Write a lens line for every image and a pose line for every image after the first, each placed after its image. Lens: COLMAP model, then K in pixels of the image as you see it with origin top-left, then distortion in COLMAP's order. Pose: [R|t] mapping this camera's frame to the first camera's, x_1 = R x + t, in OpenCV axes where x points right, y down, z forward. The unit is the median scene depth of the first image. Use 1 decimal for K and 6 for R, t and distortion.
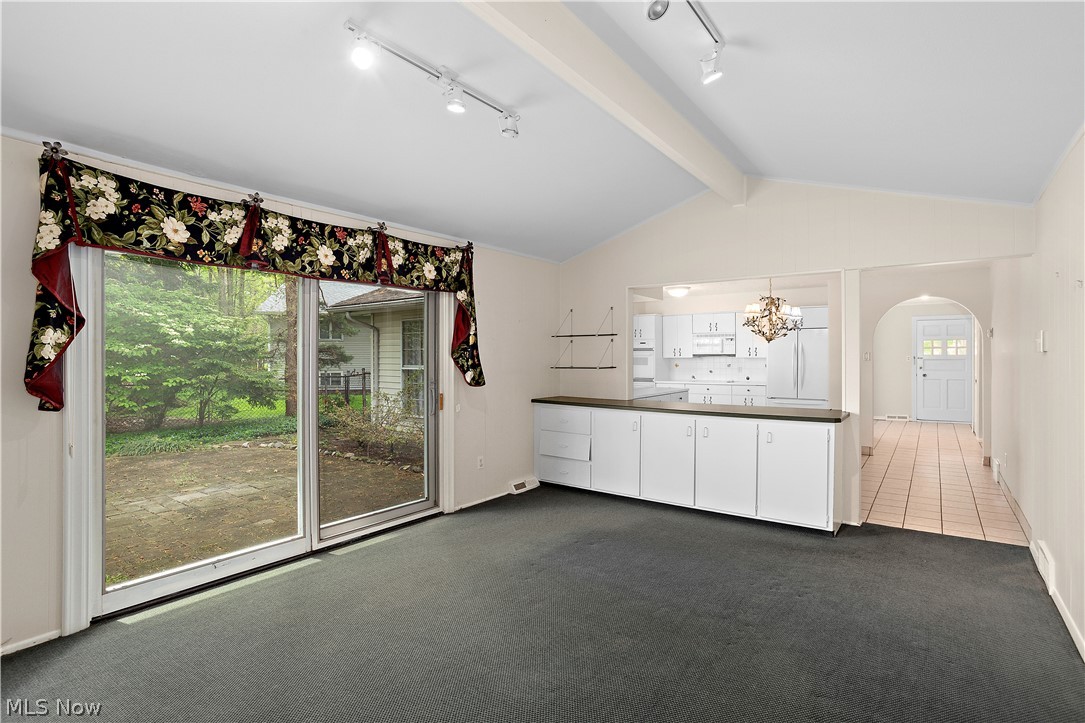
lens RADIAL K [[525.5, 0, 550.1], [0, 525.5, 356.4], [0, 0, 1]] dist [-0.023857, 0.010114]
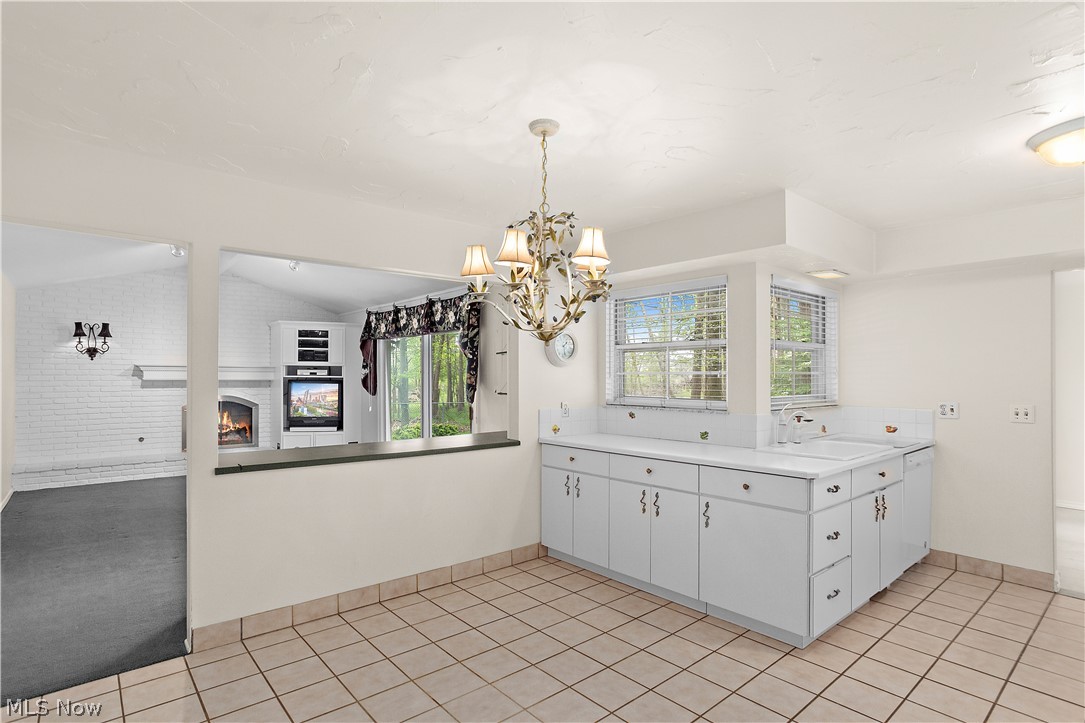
lens RADIAL K [[525.5, 0, 527.1], [0, 525.5, 372.7], [0, 0, 1]] dist [-0.023857, 0.010114]
pose [[-0.211422, -0.002965, -0.977390, 1.289613], [0.001659, 0.999993, -0.003392, -0.010812], [0.977394, -0.002339, -0.211415, 1.771735]]
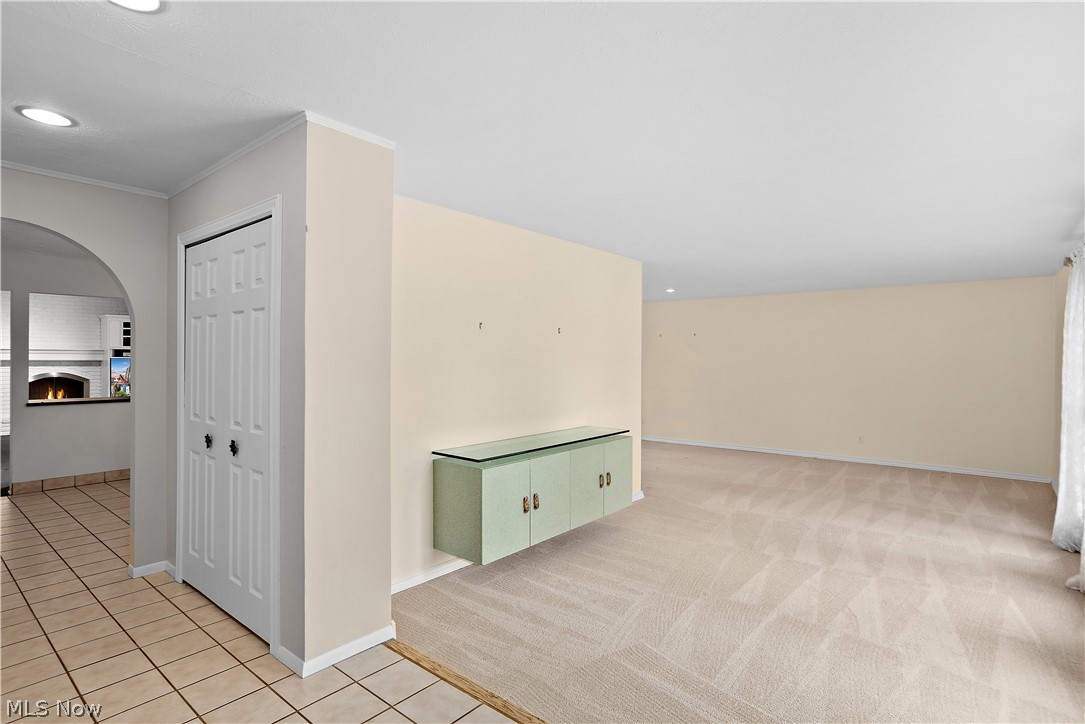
lens RADIAL K [[525.5, 0, 540.5], [0, 525.5, 372.4], [0, 0, 1]] dist [-0.023857, 0.010114]
pose [[-0.033238, 0.030284, -0.998989, 2.262775], [-0.000810, 0.999540, 0.030328, -0.011153], [0.999447, 0.001817, -0.033198, 2.915641]]
